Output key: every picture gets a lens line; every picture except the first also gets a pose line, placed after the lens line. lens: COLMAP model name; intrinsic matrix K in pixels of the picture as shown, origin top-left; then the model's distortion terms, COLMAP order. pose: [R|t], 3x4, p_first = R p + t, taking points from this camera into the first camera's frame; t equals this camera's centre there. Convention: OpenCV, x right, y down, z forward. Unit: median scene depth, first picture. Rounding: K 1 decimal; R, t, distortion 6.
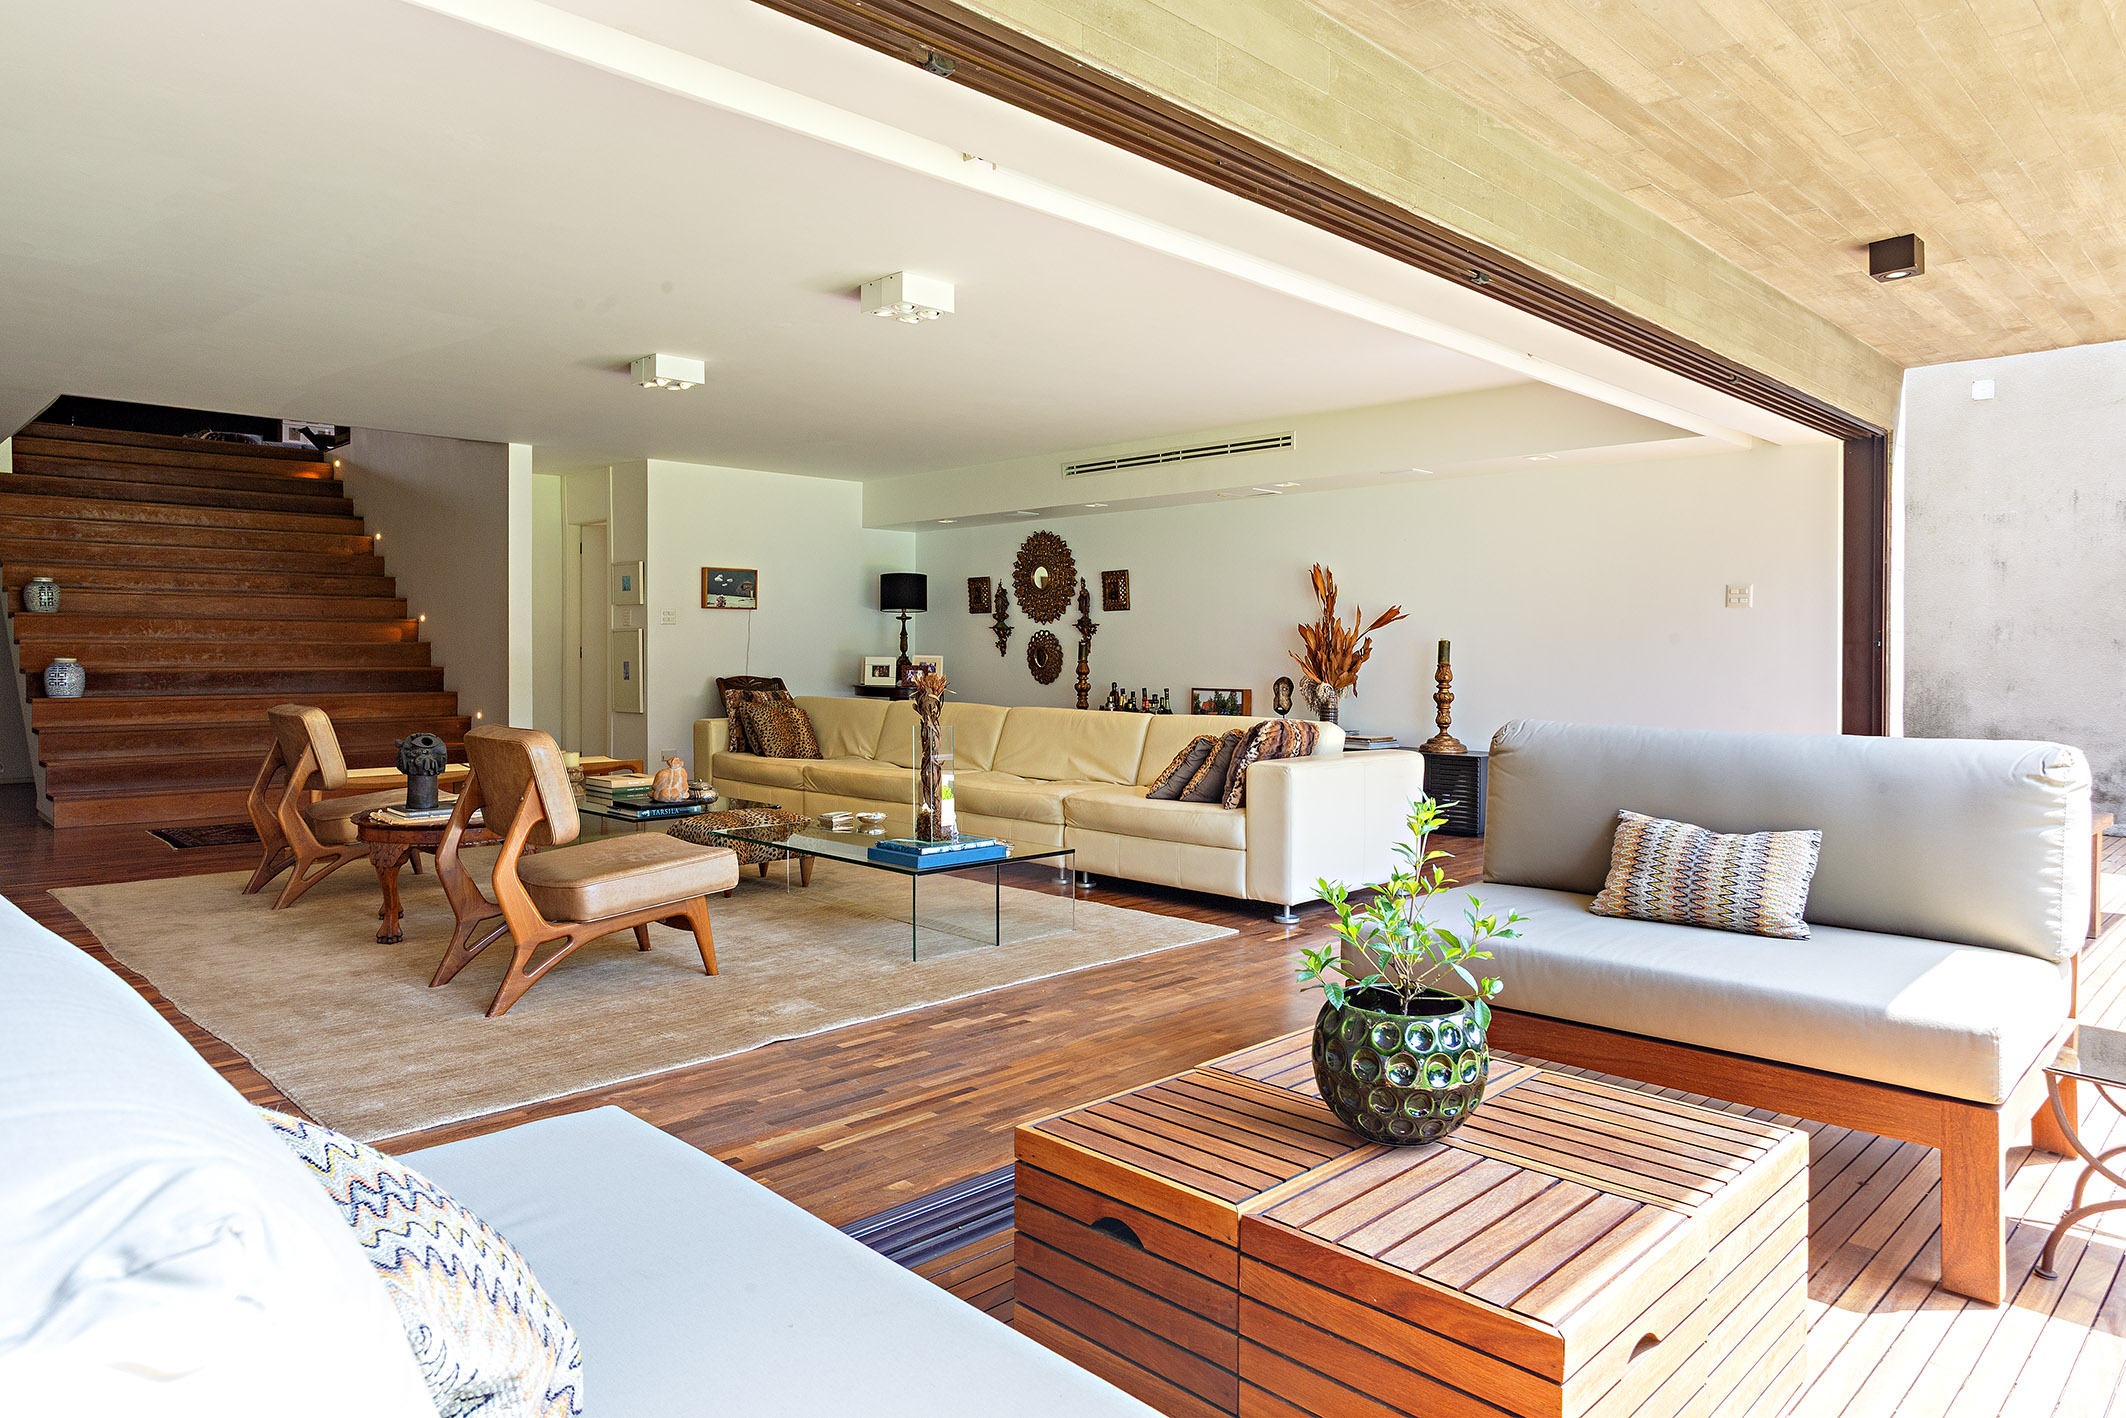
lens RADIAL K [[1209.0, 0, 1247.1], [0, 1209.0, 680.8], [0, 0, 1]] dist [-0.029130, 0.022013]
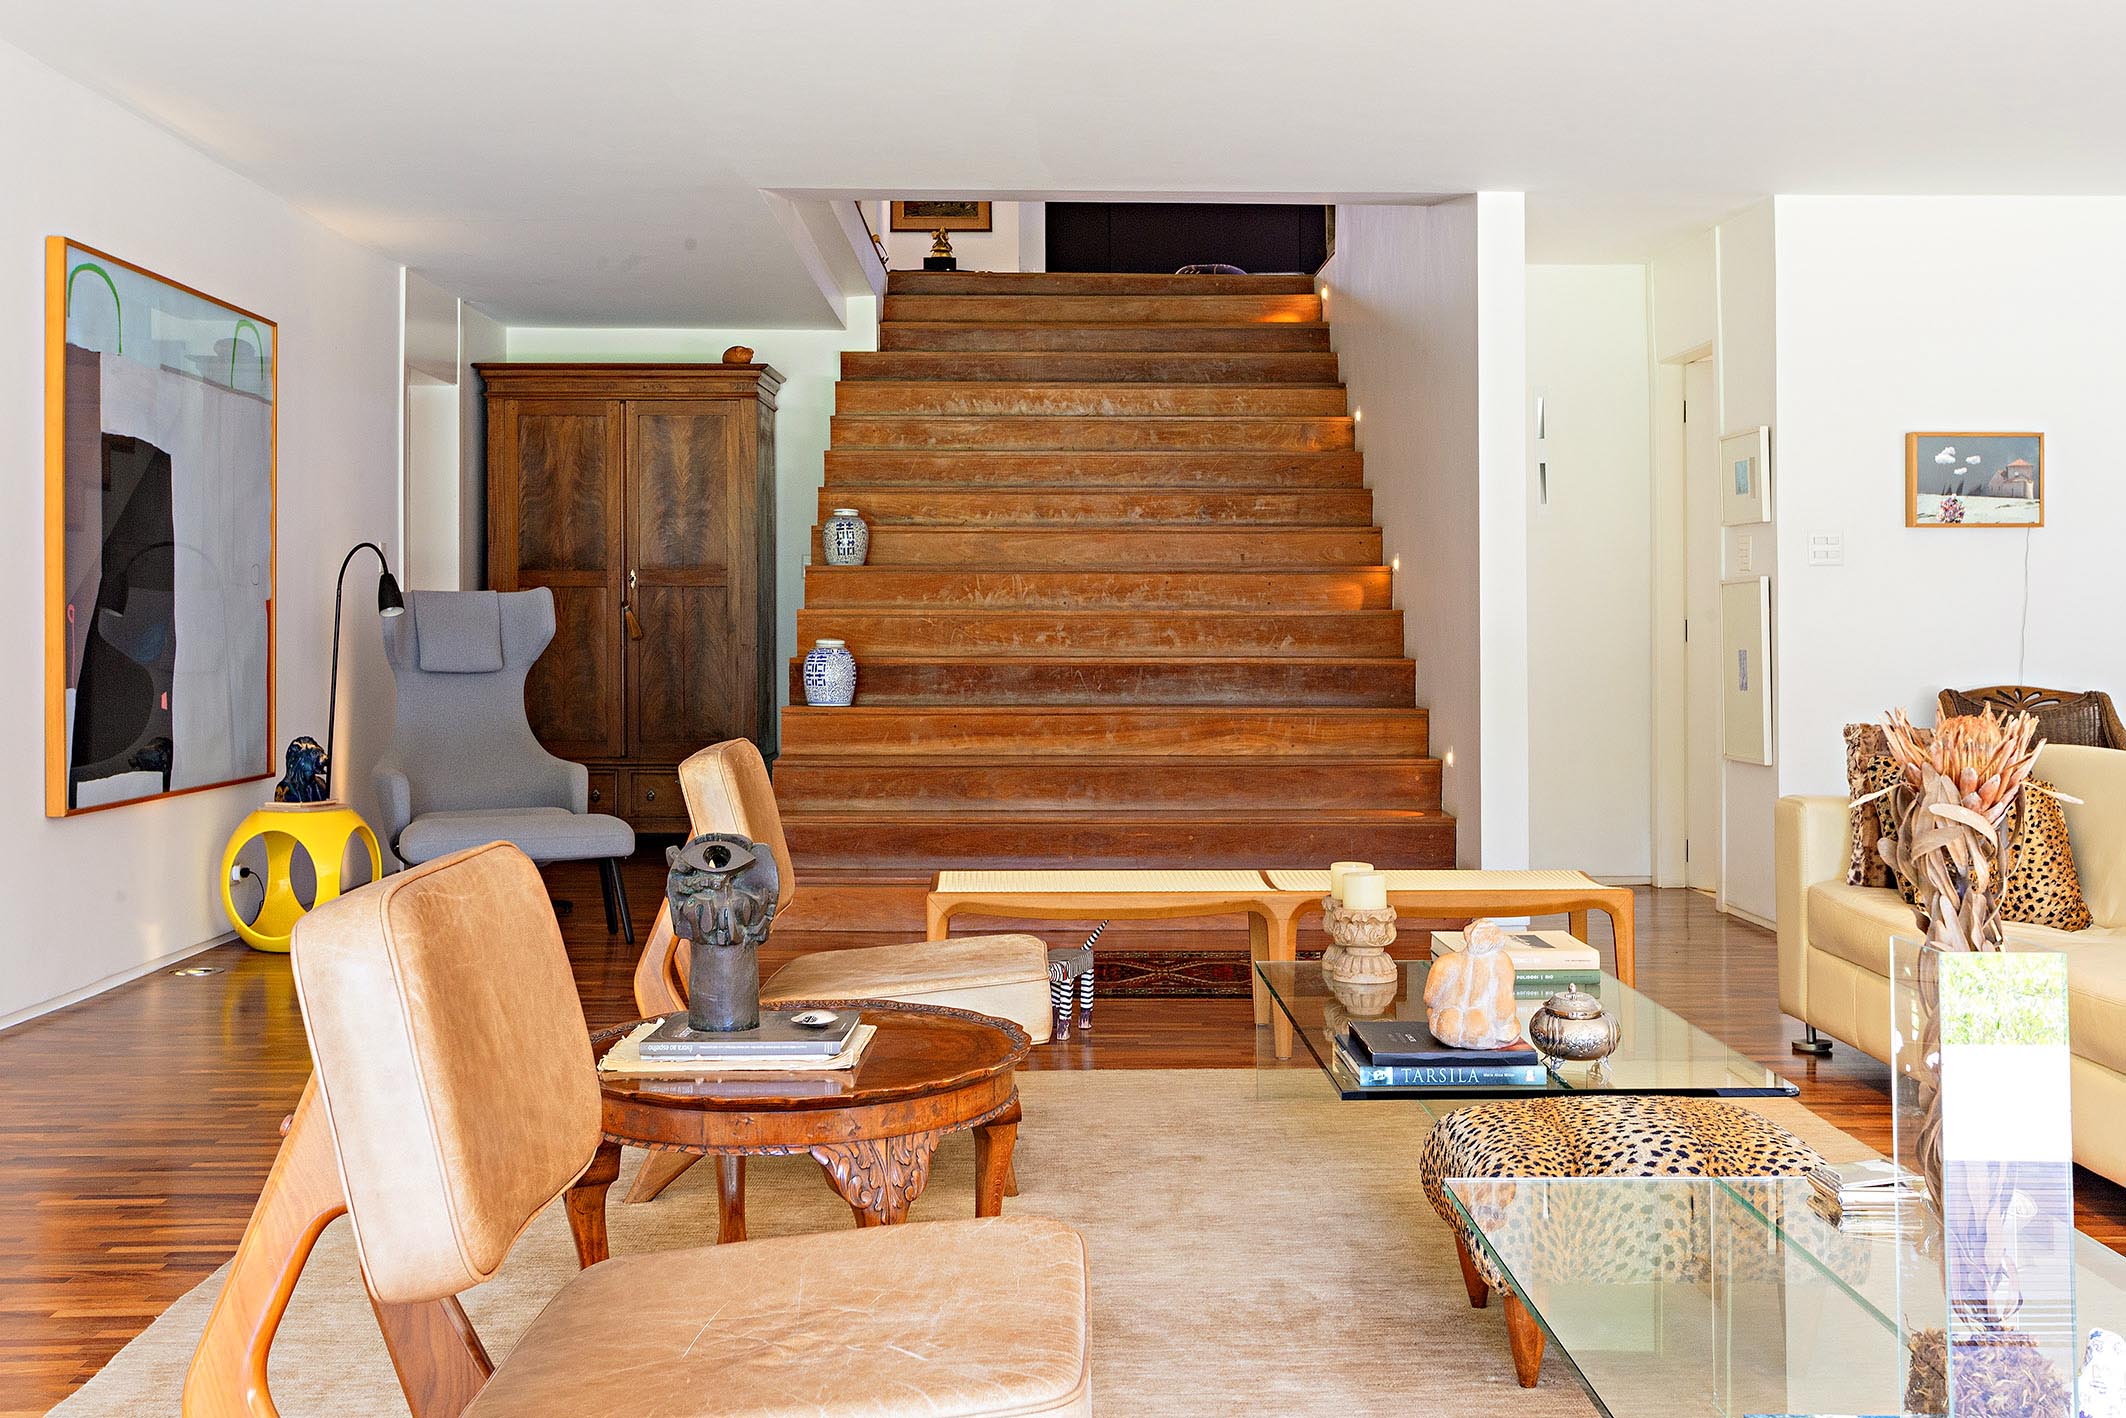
lens RADIAL K [[2179.4, 0, 1231.9], [0, 2179.4, 611.3], [0, 0, 1]] dist [0.011347, 0.002379]
pose [[0.657932, -0.008689, -0.753028, -0.024496], [-0.016824, 0.999514, -0.026233, -0.005802], [0.752890, 0.029929, 0.657466, 0.314971]]
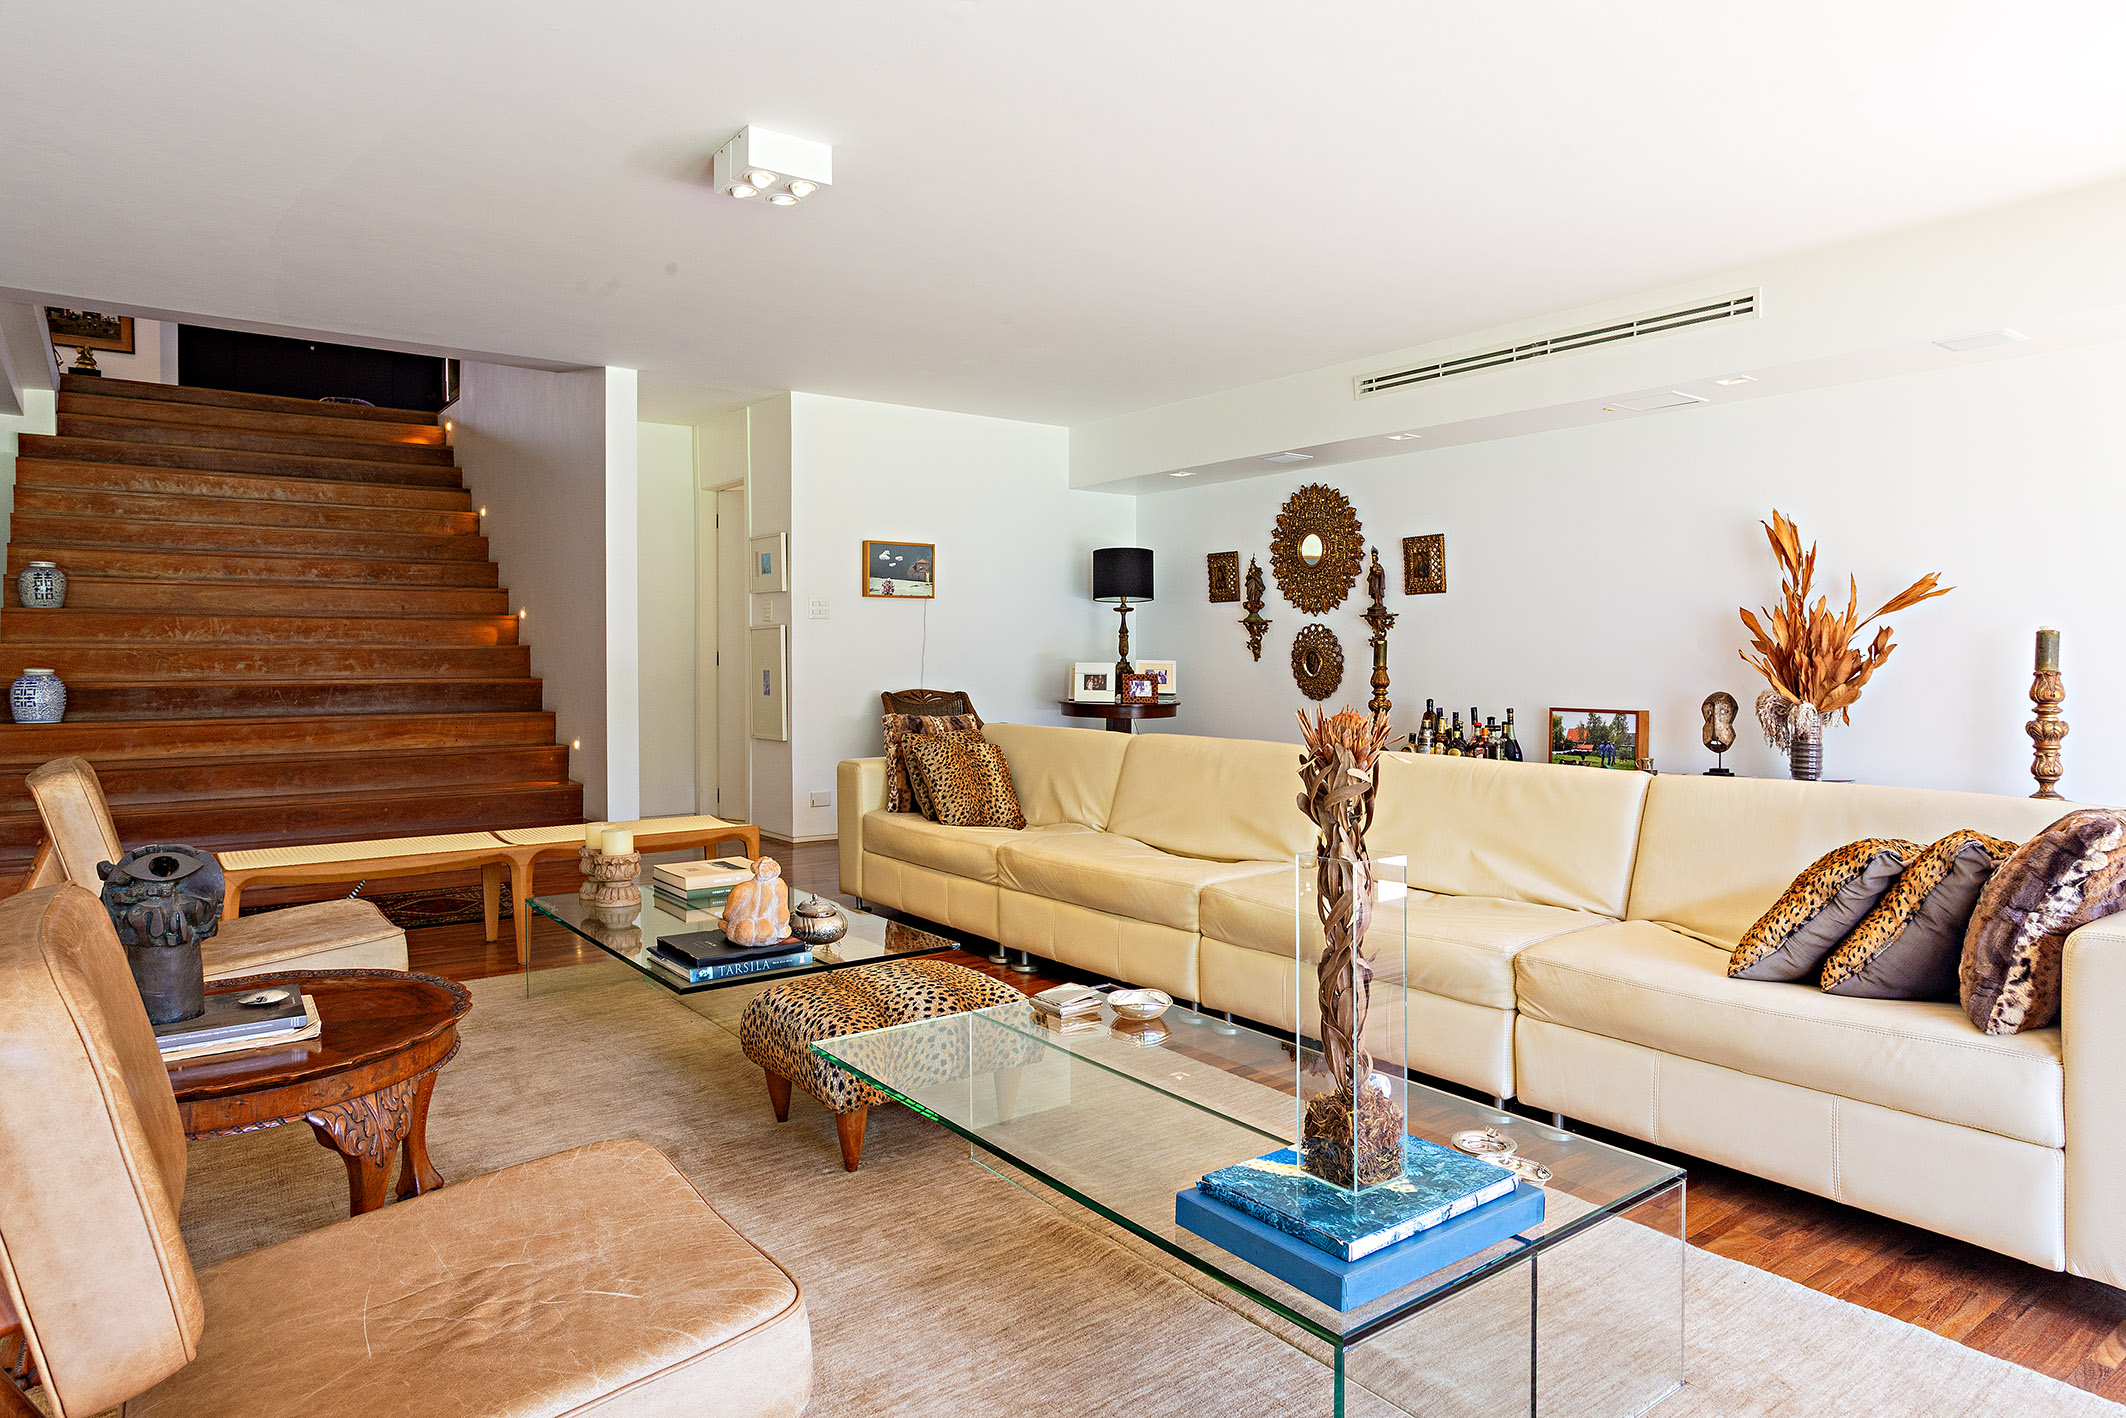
lens RADIAL K [[1260.3, 0, 1102.5], [0, 1260.3, 669.0], [0, 0, 1]] dist [-0.022841, 0.032131]
pose [[0.965388, -0.002834, -0.260803, -0.117761], [-0.000765, 0.999906, -0.013697, -0.006464], [0.260817, 0.013422, 0.965295, 0.311431]]
